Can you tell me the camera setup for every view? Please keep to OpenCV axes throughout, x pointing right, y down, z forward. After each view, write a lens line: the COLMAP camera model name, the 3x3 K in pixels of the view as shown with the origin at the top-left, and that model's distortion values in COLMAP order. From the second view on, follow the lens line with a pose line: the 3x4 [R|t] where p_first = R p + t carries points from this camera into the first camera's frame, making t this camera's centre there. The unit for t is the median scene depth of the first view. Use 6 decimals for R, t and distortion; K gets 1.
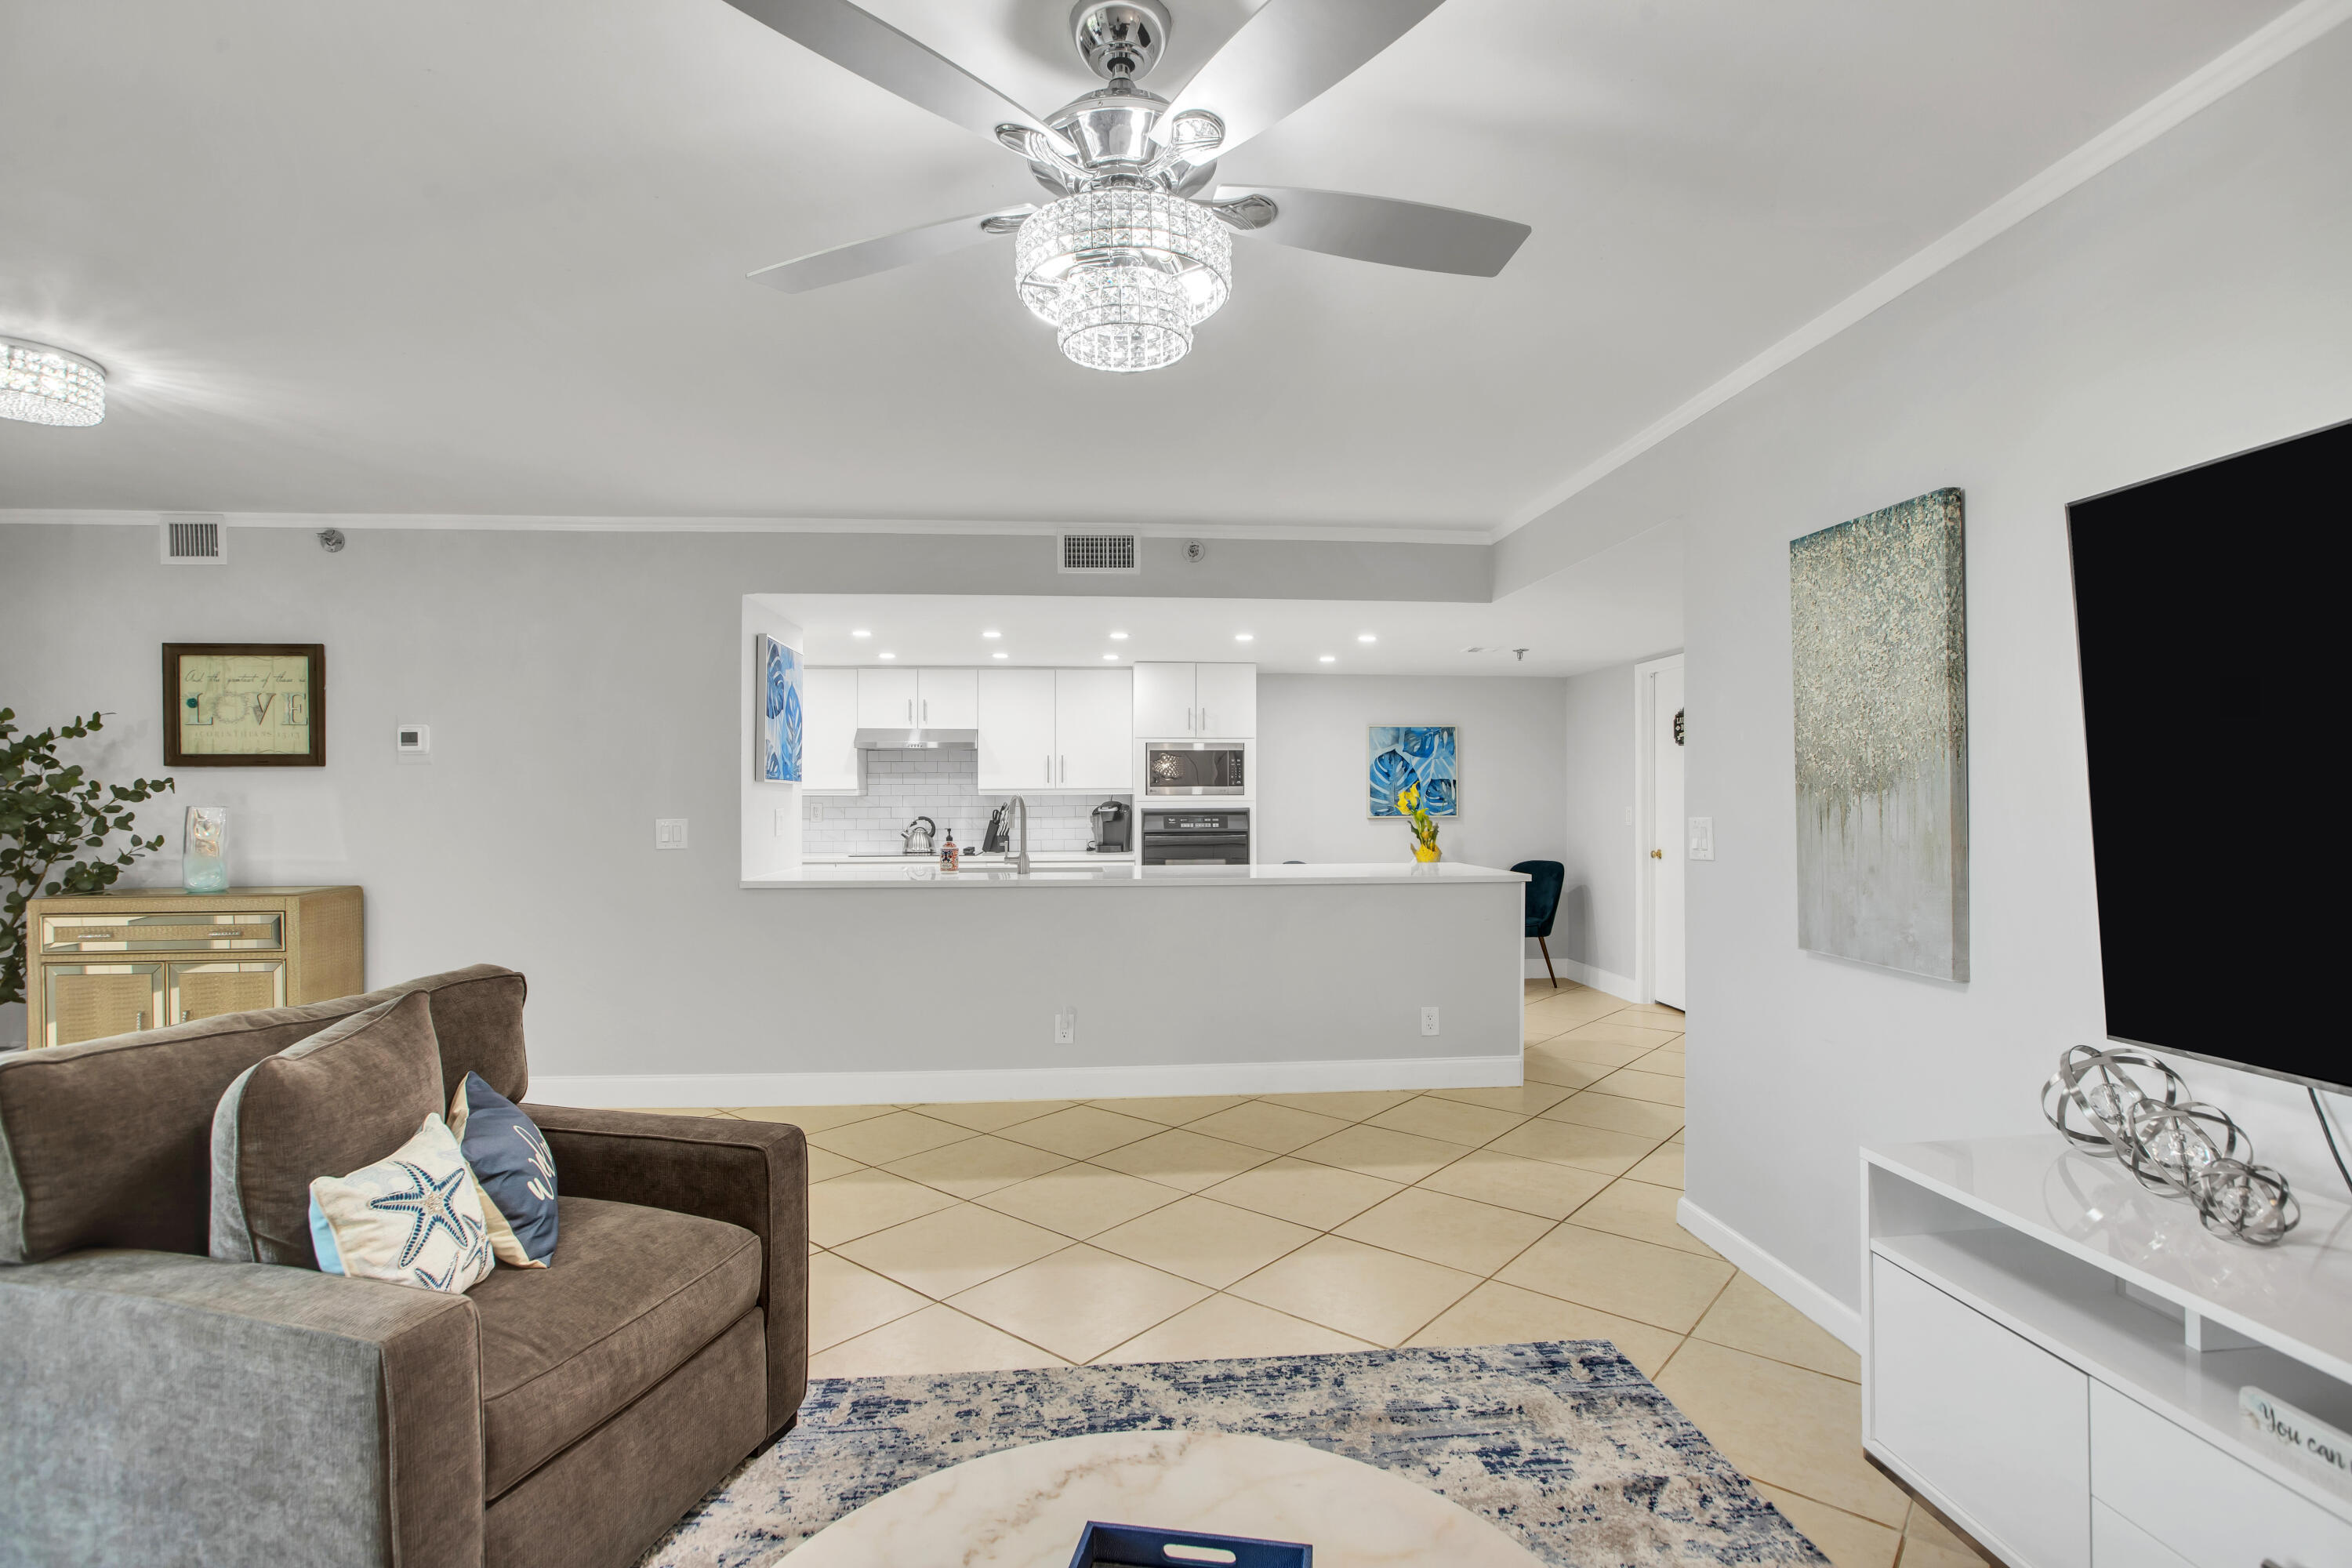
lens RADIAL K [[1125.3, 0, 1193.0], [0, 1125.3, 791.5], [0, 0, 1]] dist [-0.044309, 0.018472]
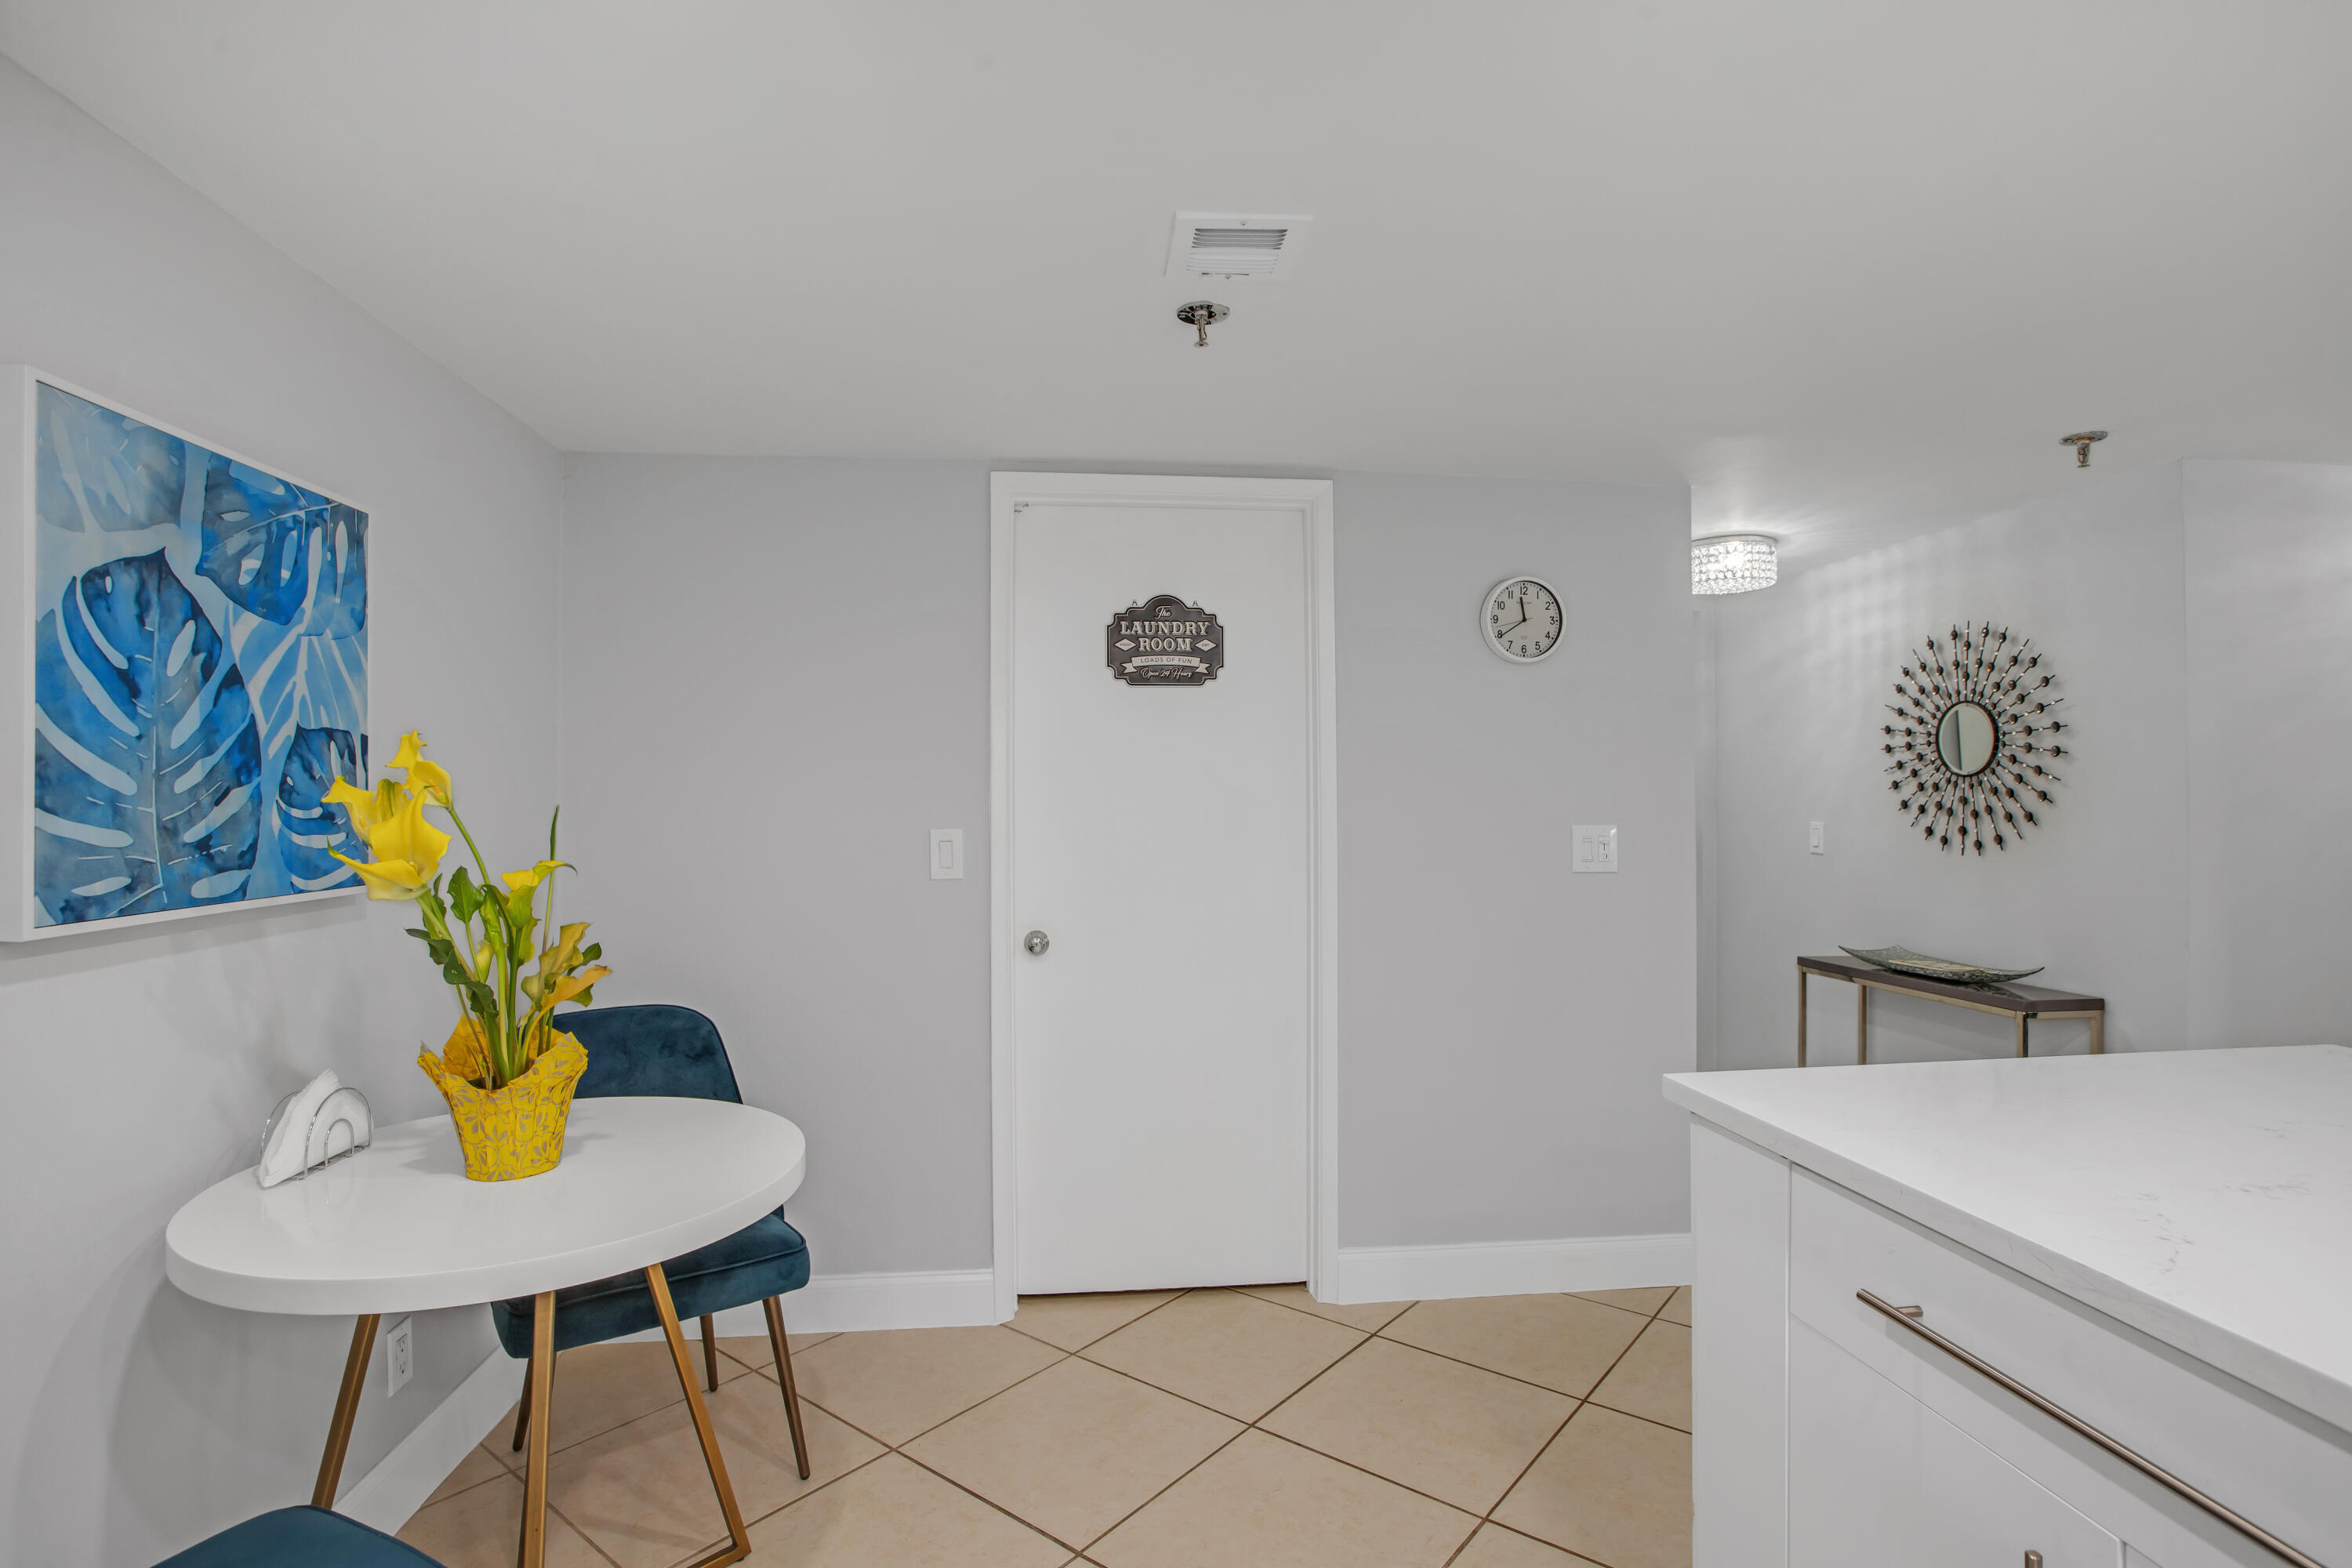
lens RADIAL K [[1168.8, 0, 1187.5], [0, 1168.8, 786.5], [0, 0, 1]] dist [-0.043443, 0.005612]
pose [[-0.034129, 0.015425, 0.999298, -0.012258], [-0.002451, 0.999877, -0.015517, 0.003936], [-0.999414, -0.002979, -0.034087, 0.916009]]
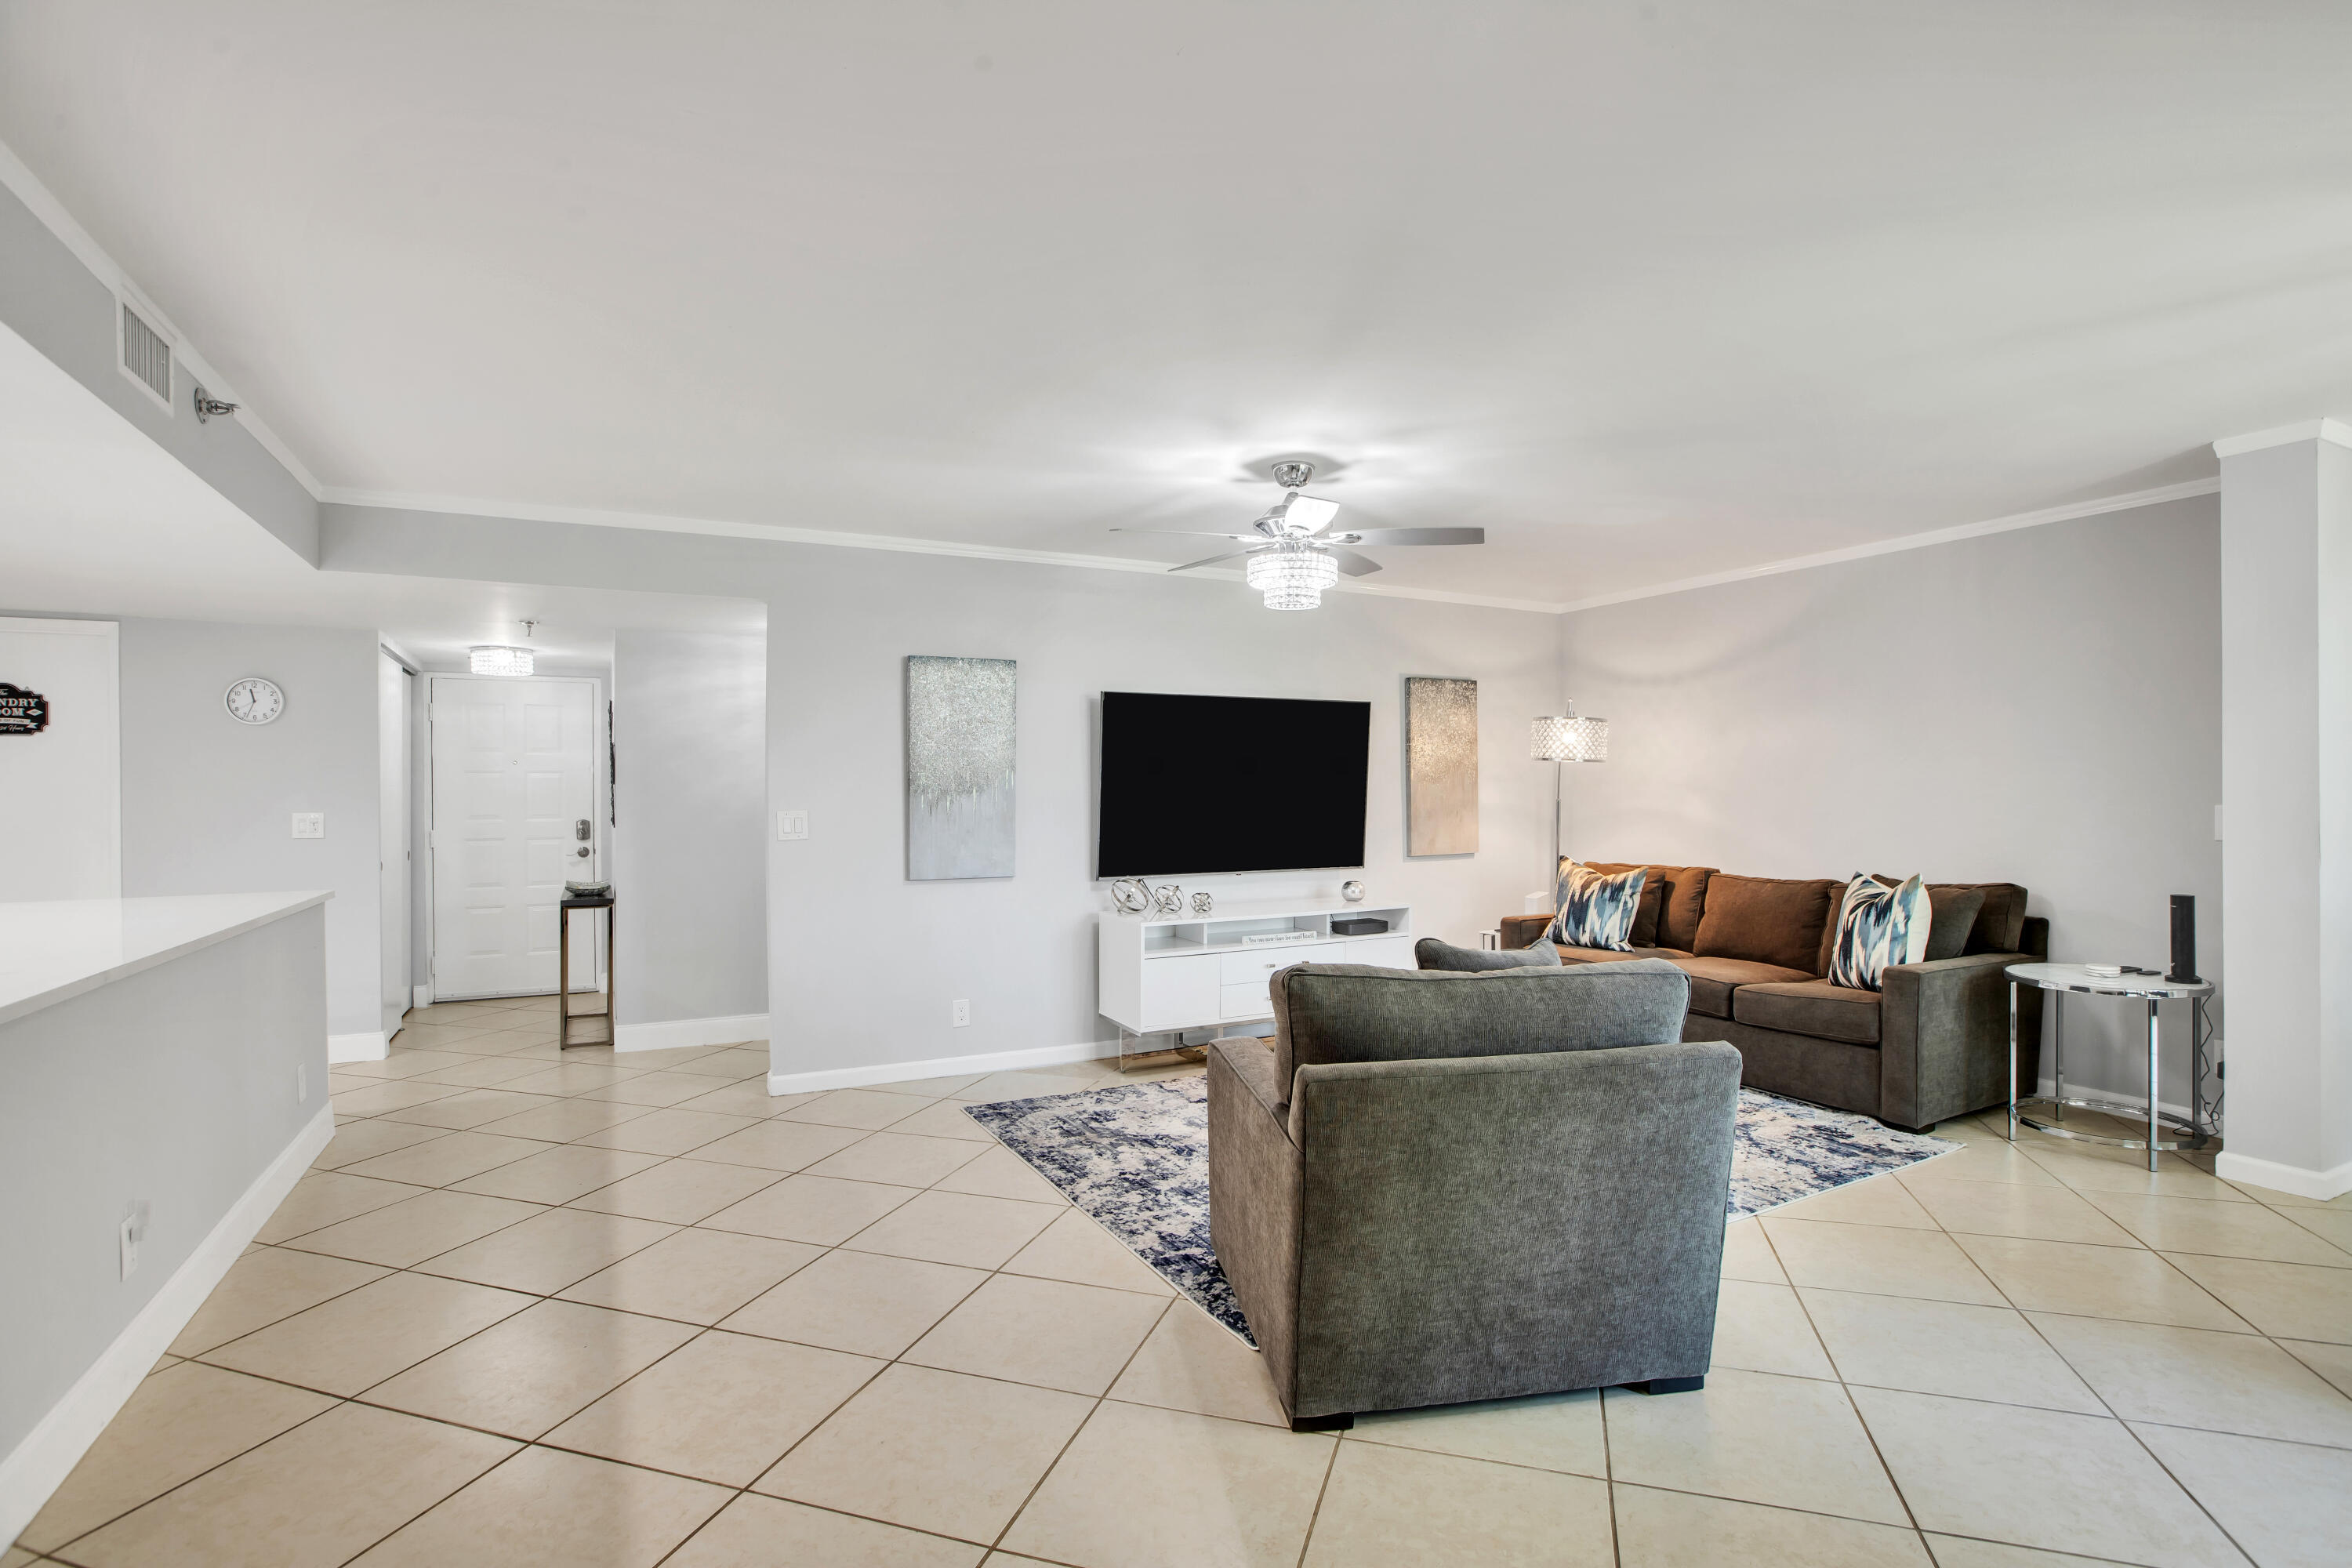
lens RADIAL K [[1125.3, 0, 1193.2], [0, 1125.3, 791.2], [0, 0, 1]] dist [-0.044309, 0.018472]
pose [[-0.383493, 0.005186, 0.923529, -0.507903], [0.003897, 0.999984, -0.003997, 0.001994], [-0.923536, 0.002066, -0.383507, 0.488664]]
